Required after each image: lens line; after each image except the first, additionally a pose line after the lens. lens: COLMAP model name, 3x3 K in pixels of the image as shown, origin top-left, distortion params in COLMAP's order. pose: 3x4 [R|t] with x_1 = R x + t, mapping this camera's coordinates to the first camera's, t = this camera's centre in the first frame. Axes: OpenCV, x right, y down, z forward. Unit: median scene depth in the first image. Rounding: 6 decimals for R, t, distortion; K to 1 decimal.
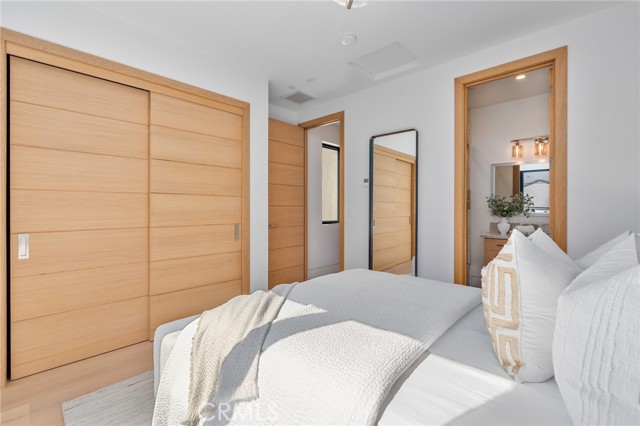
lens RADIAL K [[285.9, 0, 321.1], [0, 285.9, 201.7], [0, 0, 1]] dist [0.000775, 0.002458]
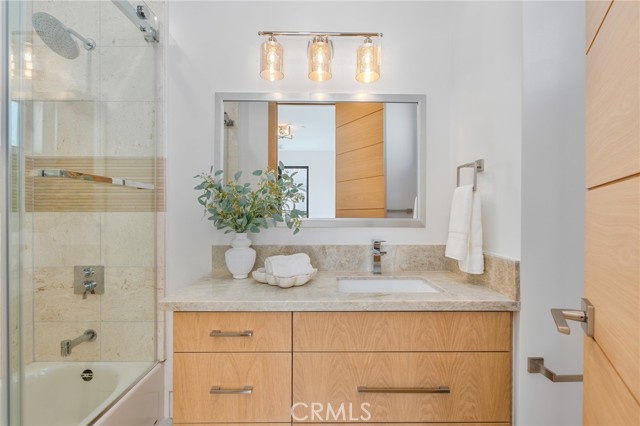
lens RADIAL K [[285.9, 0, 320.5], [0, 285.9, 212.9], [0, 0, 1]] dist [0.000775, 0.002458]
pose [[0.716133, 0.000941, 0.697963, 0.460011], [-0.006552, 0.999964, 0.005374, 0.026970], [-0.697933, -0.008422, 0.716114, 0.672209]]
